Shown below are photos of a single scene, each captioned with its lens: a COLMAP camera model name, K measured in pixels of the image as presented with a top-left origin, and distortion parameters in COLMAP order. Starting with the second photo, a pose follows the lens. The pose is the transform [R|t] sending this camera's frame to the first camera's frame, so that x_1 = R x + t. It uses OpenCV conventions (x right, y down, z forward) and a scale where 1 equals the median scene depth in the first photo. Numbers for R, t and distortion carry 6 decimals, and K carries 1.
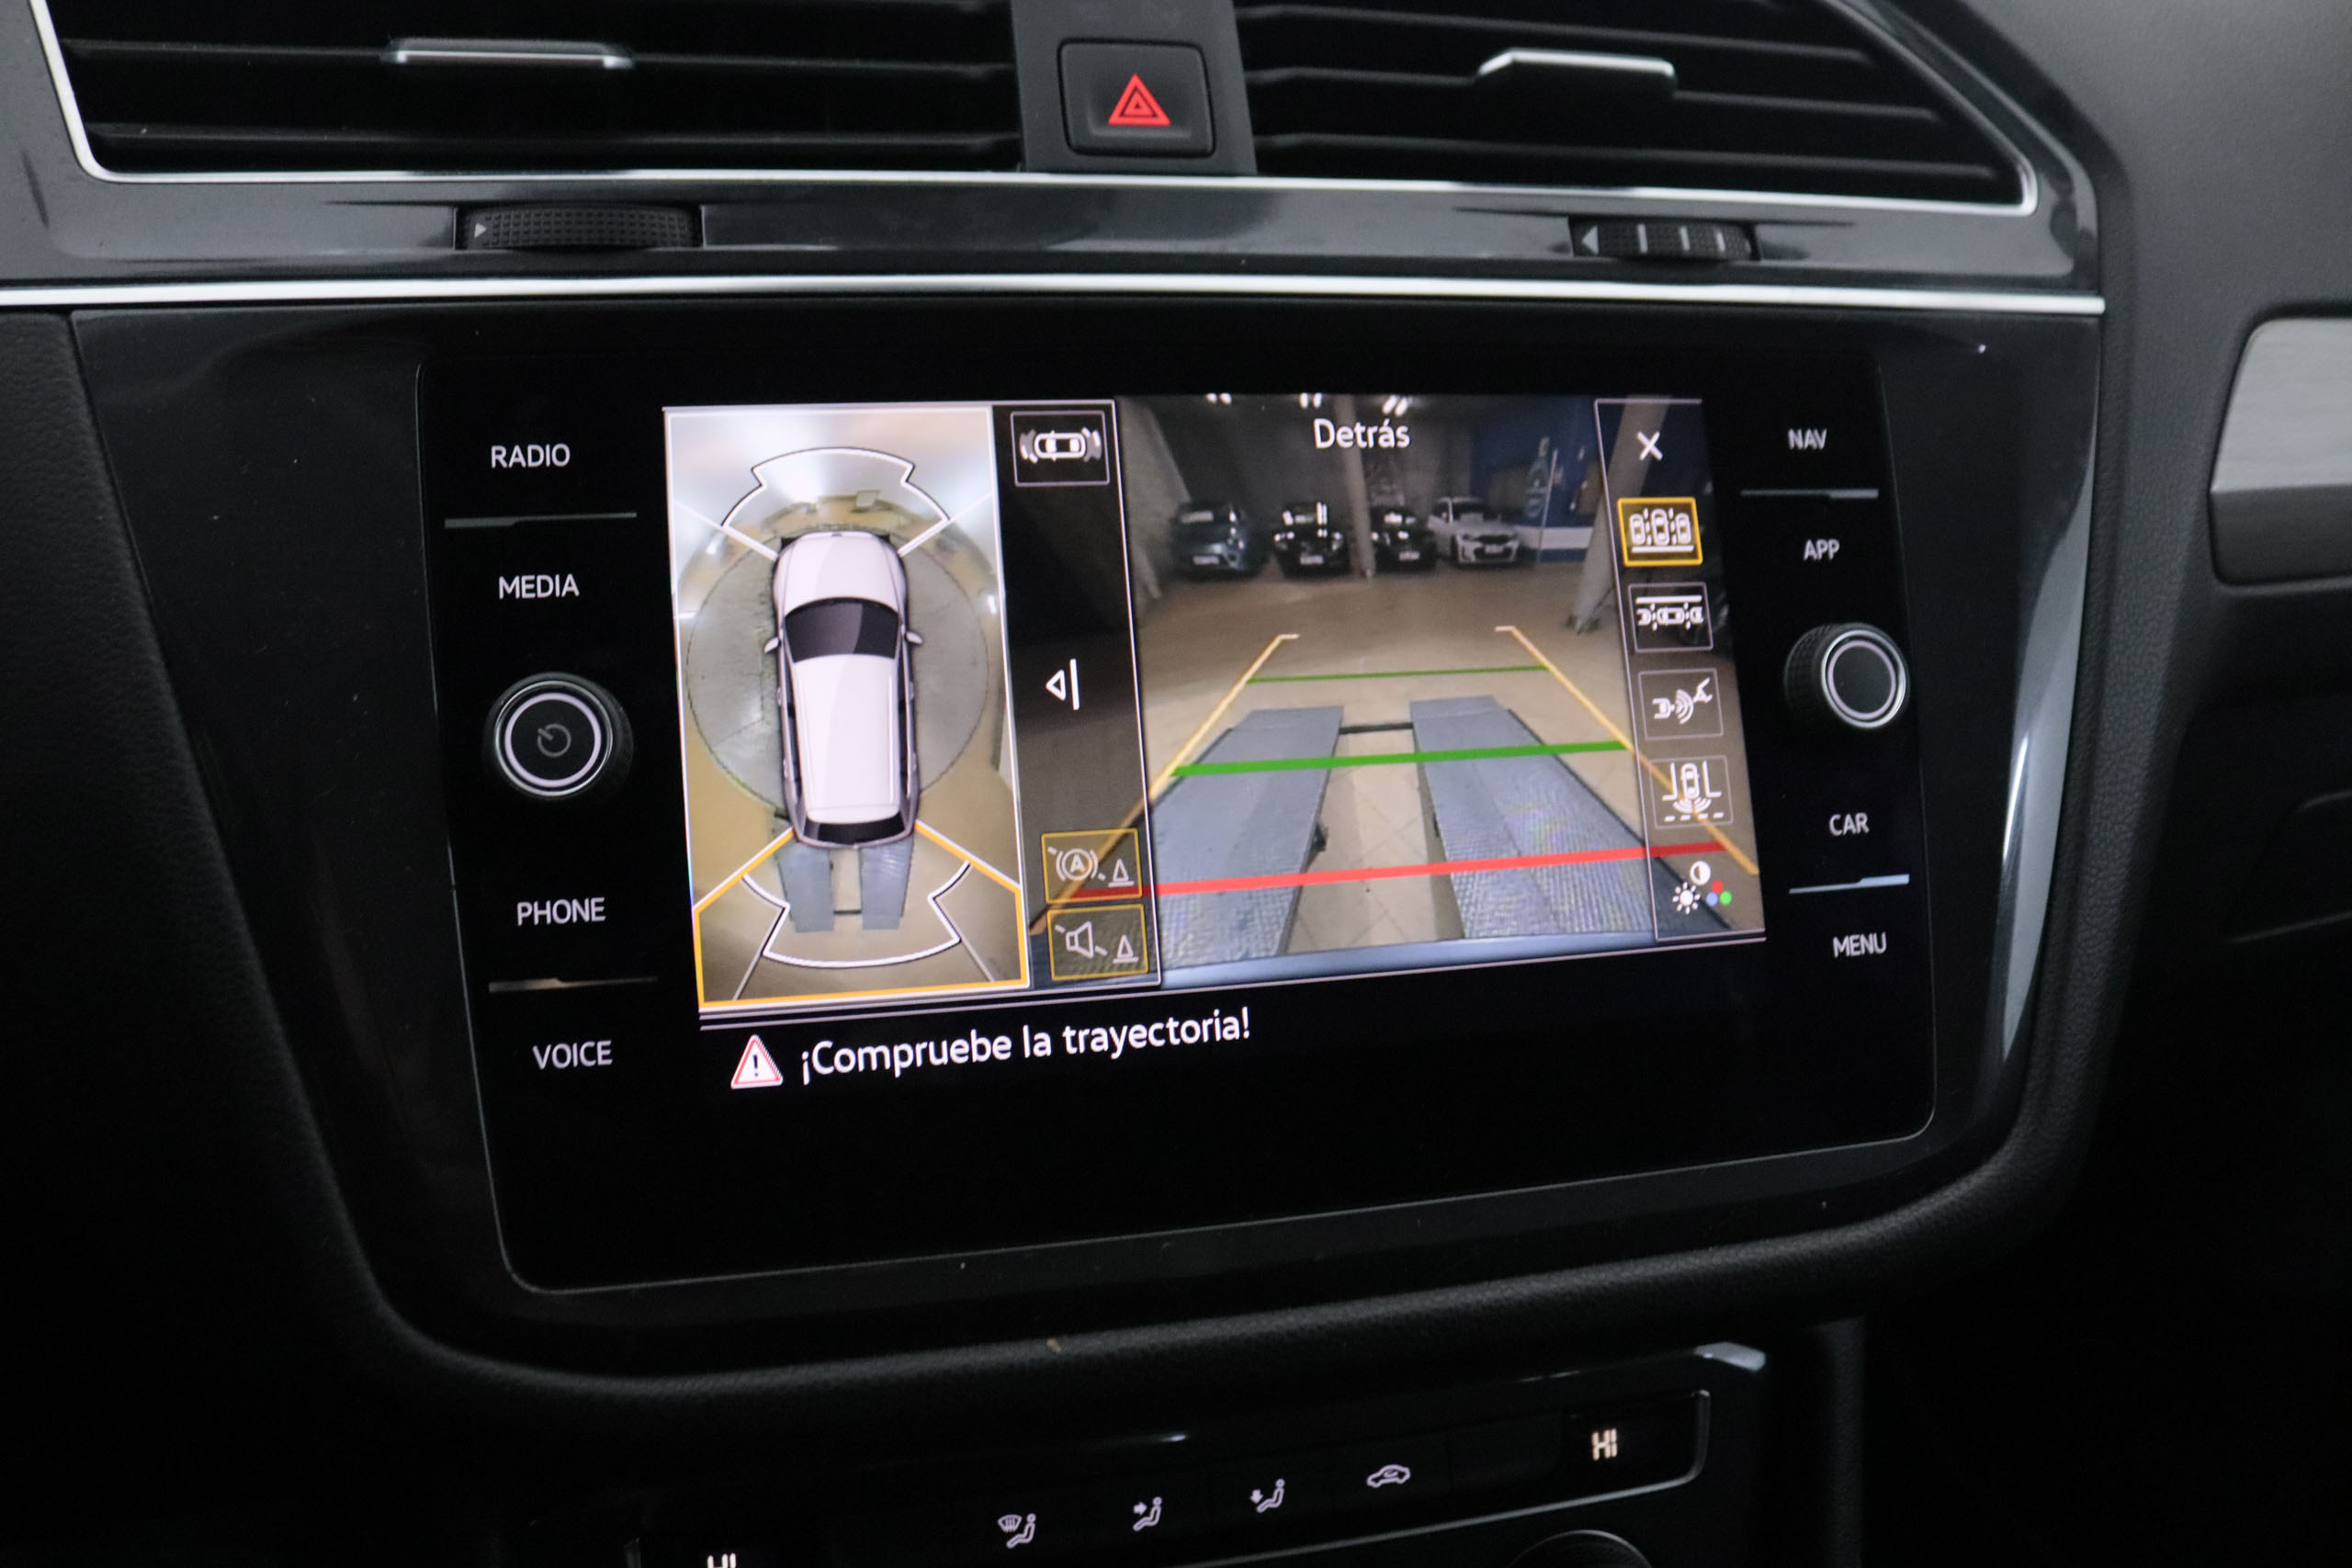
lens RADIAL K [[1865.4, 0, 1176.0], [0, 1865.4, 784.0], [0, 0, 1]] dist [-0.177781, 0.095778]
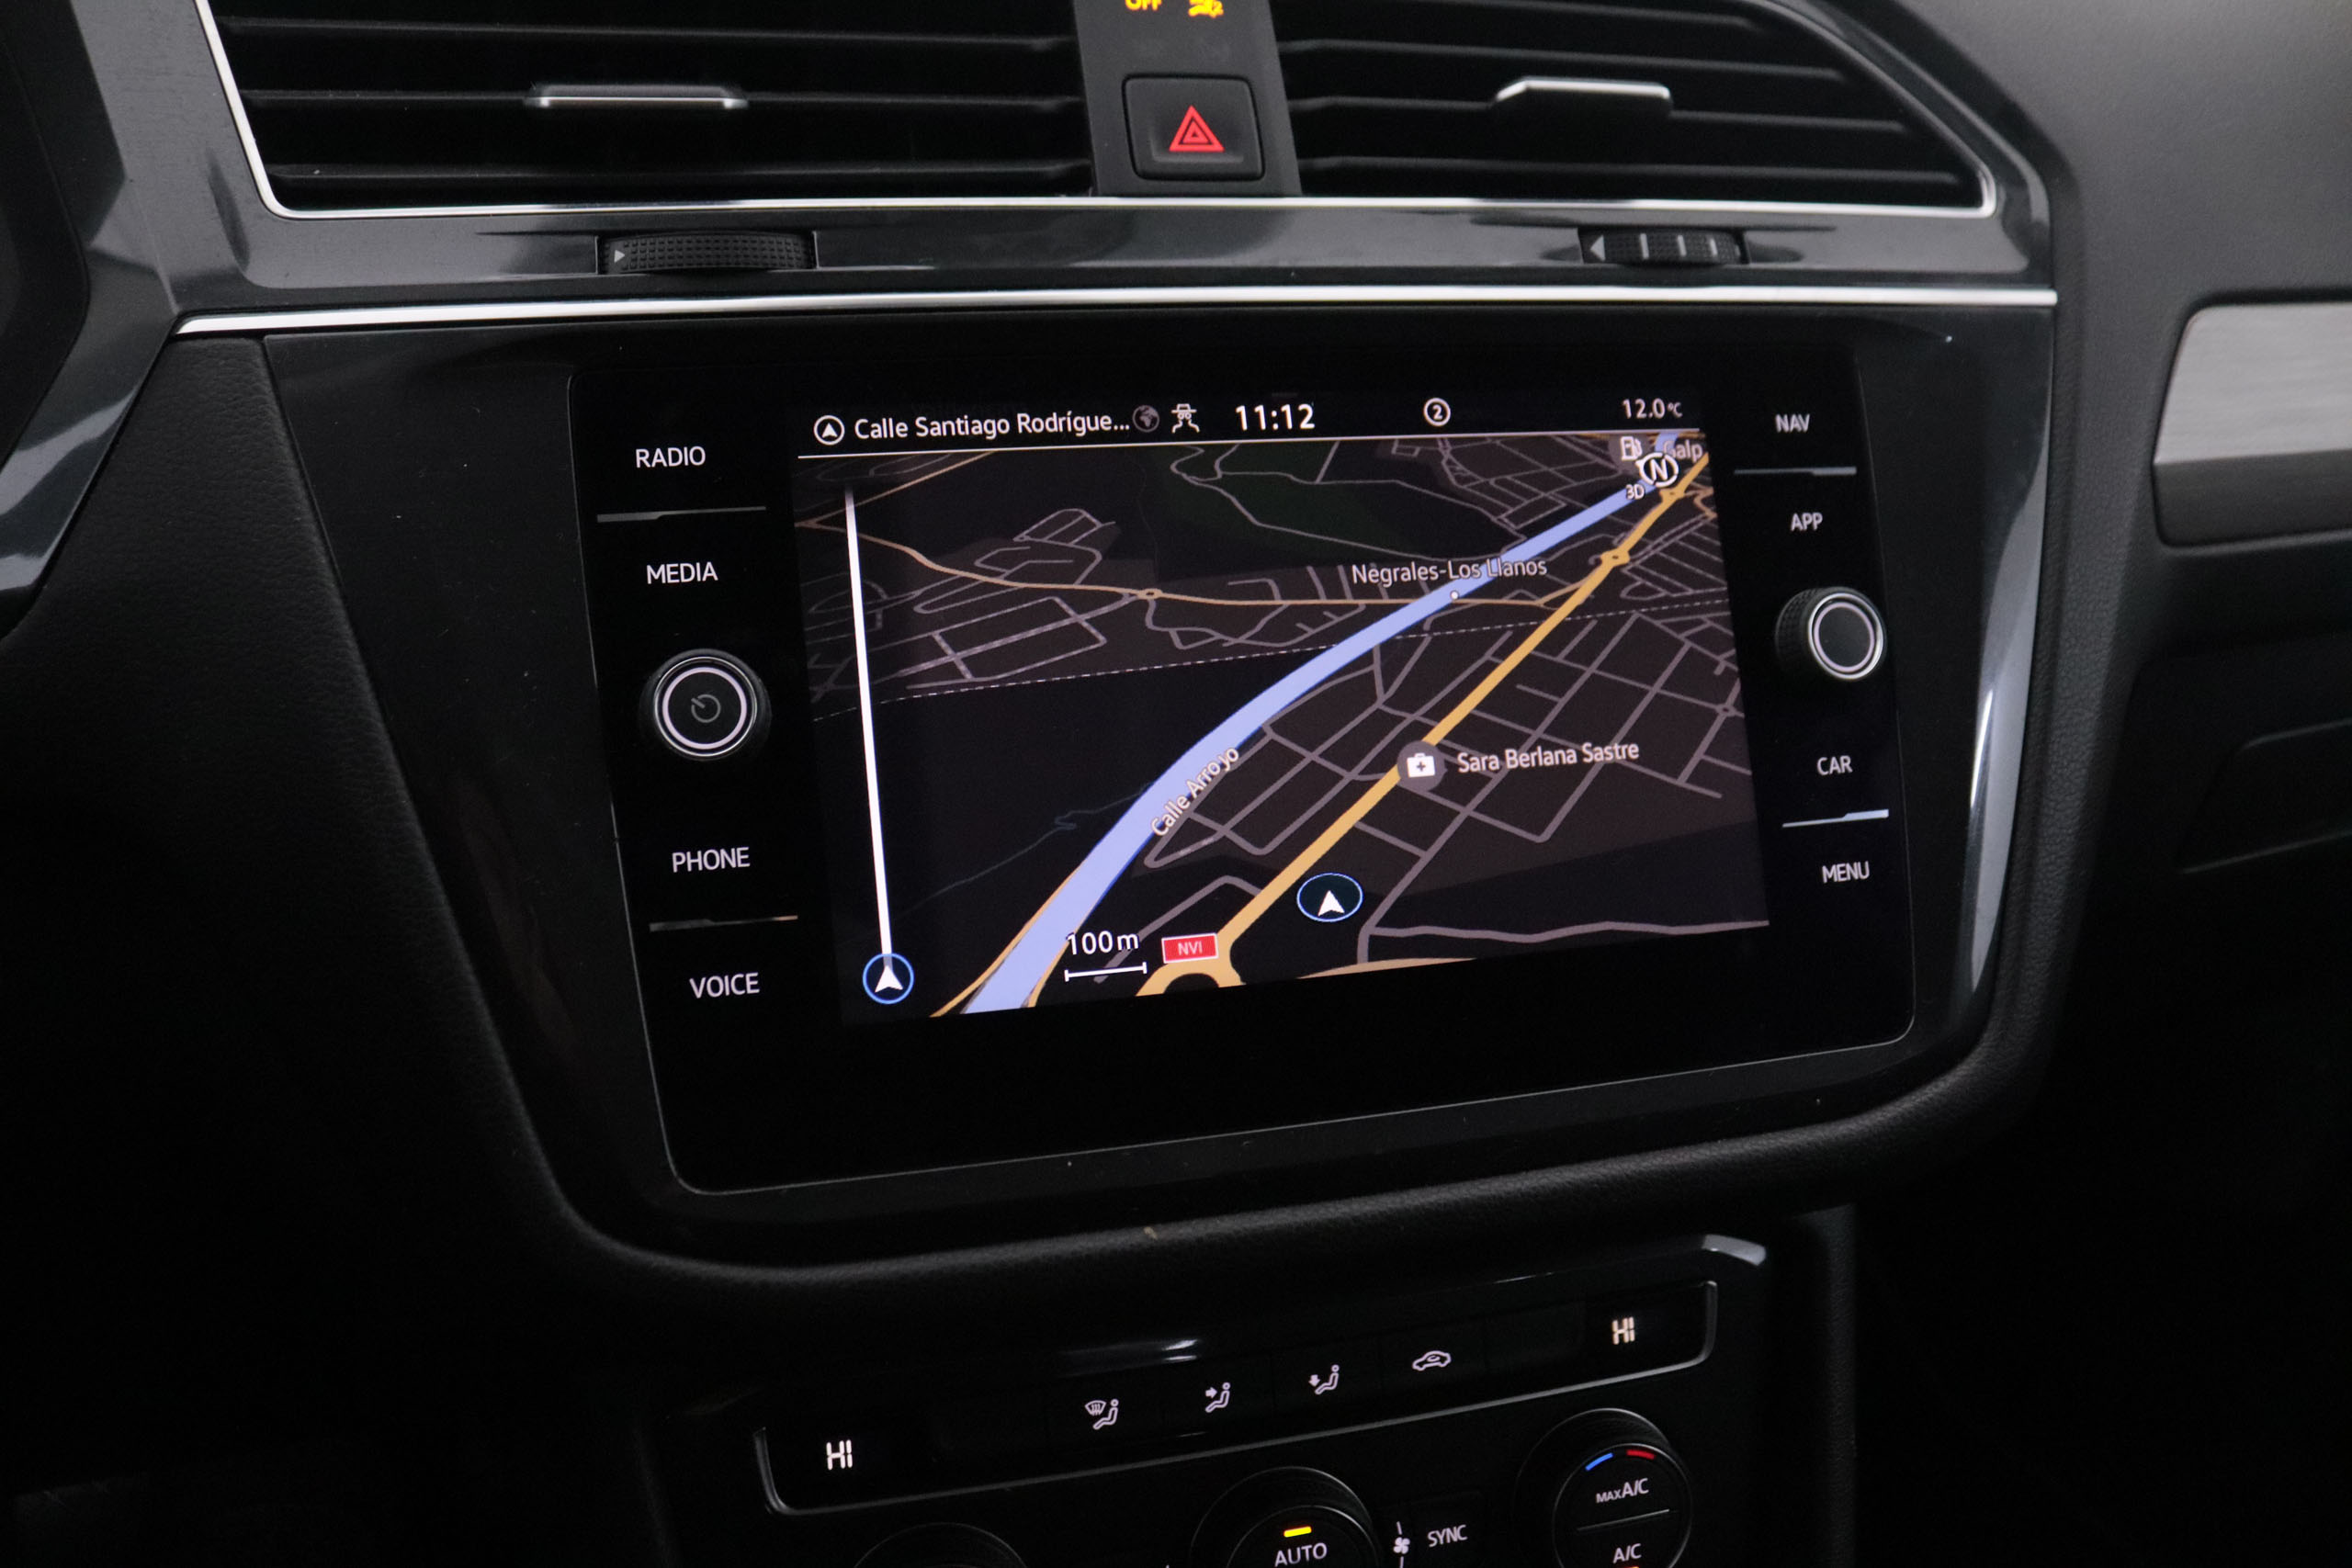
lens RADIAL K [[1865.4, 0, 1176.0], [0, 1865.4, 784.0], [0, 0, 1]] dist [-0.177781, 0.095778]
pose [[0.999775, -0.017971, 0.011268, -0.051398], [0.017783, 0.999705, 0.016519, 0.007793], [-0.011562, -0.016315, 0.999800, -0.124958]]
